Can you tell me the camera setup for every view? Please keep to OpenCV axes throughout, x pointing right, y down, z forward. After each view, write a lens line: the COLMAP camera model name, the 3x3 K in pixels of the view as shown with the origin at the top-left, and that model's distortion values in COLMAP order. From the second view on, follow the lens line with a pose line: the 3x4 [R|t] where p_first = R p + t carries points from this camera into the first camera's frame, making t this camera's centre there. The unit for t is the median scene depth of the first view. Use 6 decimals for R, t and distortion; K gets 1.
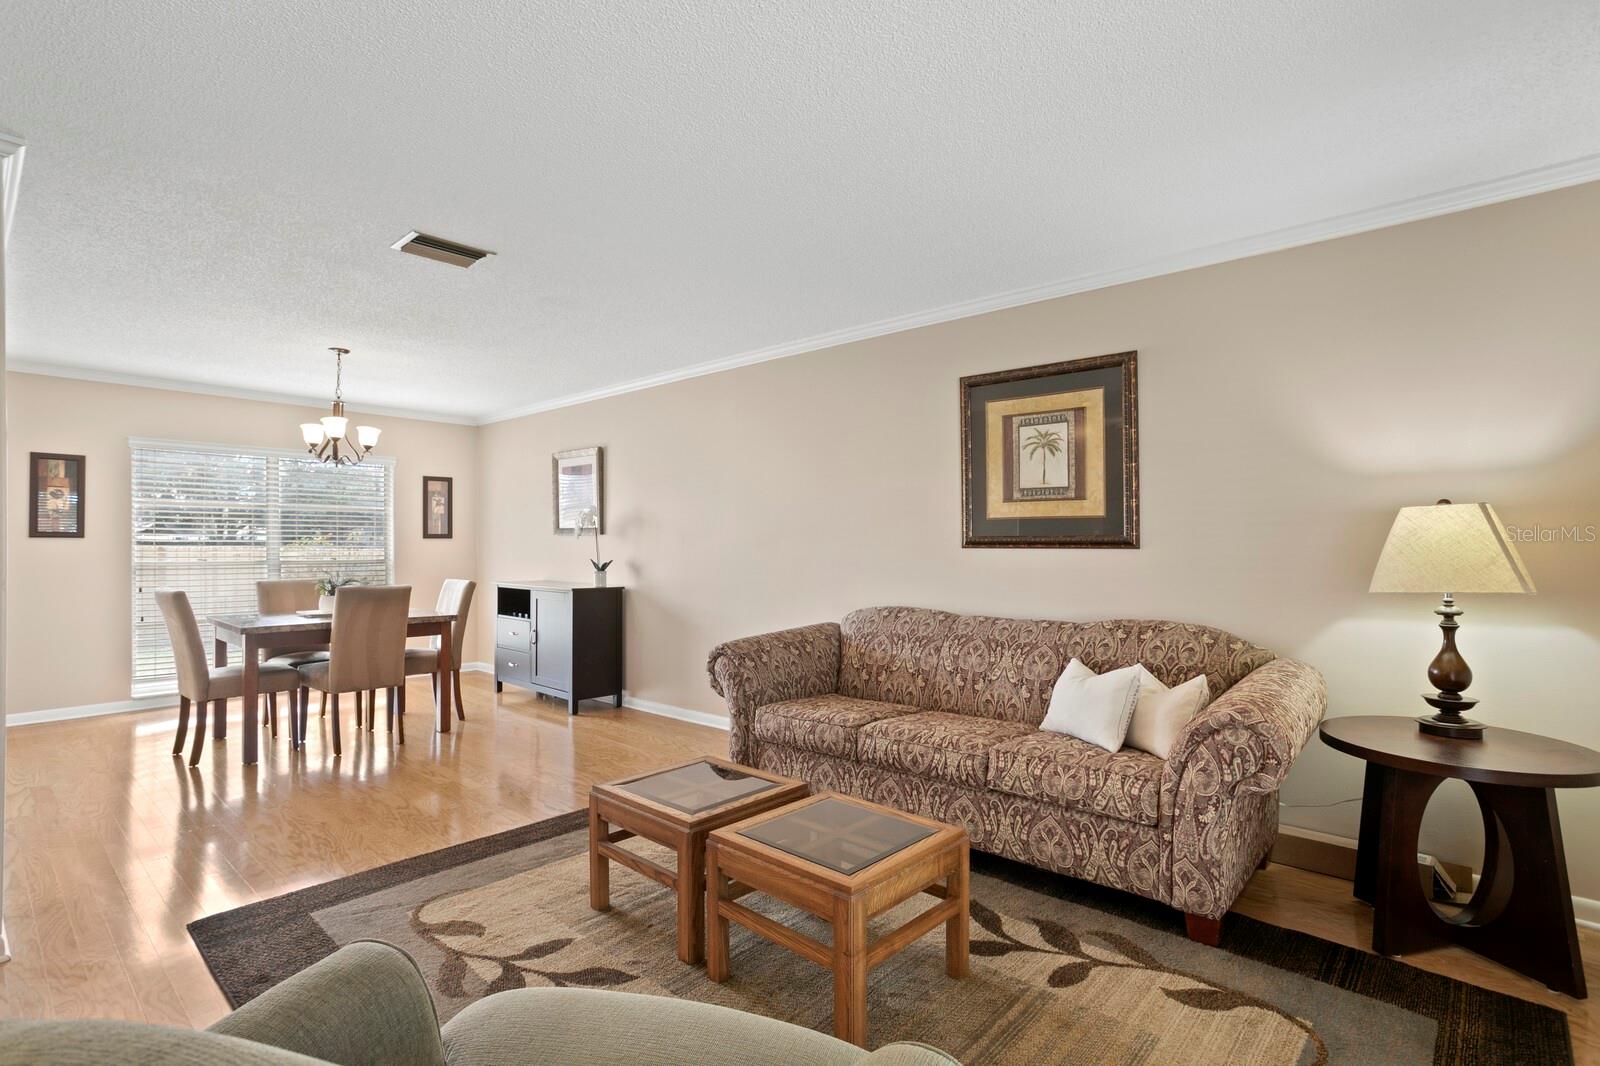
lens RADIAL K [[781.6, 0, 794.9], [0, 781.6, 544.2], [0, 0, 1]] dist [-0.039411, 0.043004]
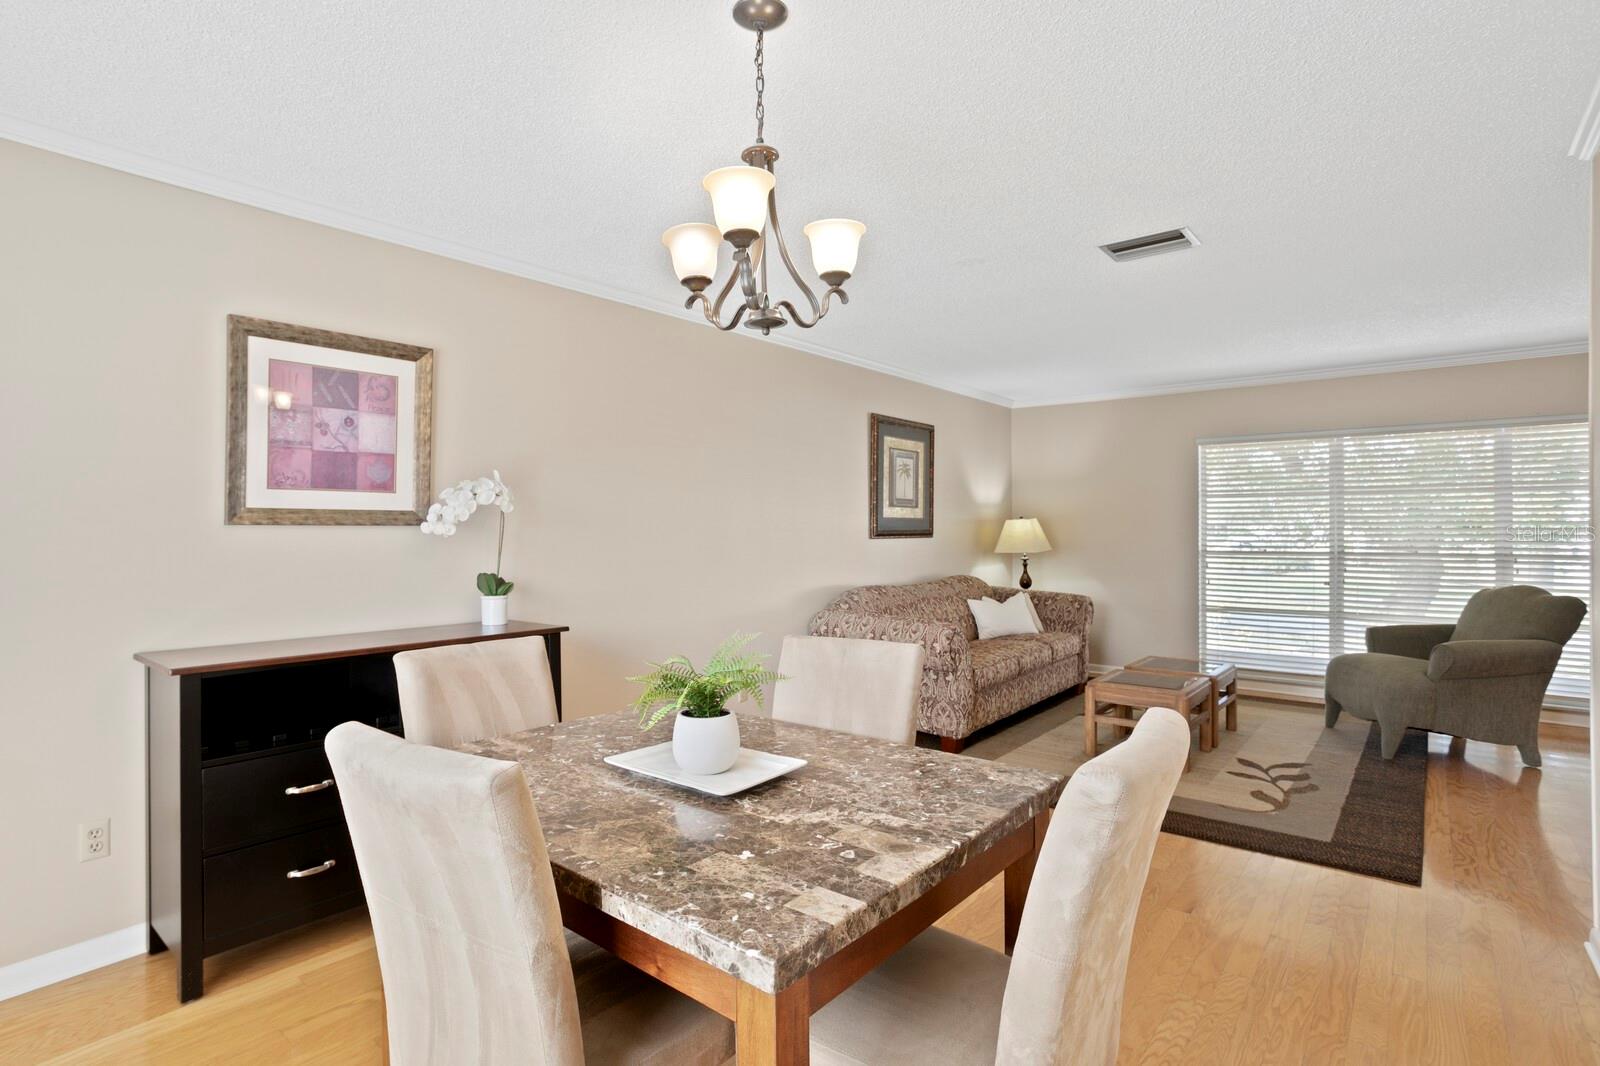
lens RADIAL K [[791.8, 0, 800.0], [0, 791.8, 533.0], [0, 0, 1]] dist [-0.015292, 0.001175]
pose [[-0.046475, -0.000168, 0.998919, -1.273192], [0.008589, 0.999963, 0.000568, -0.007488], [-0.998883, 0.008606, -0.046471, 1.316565]]
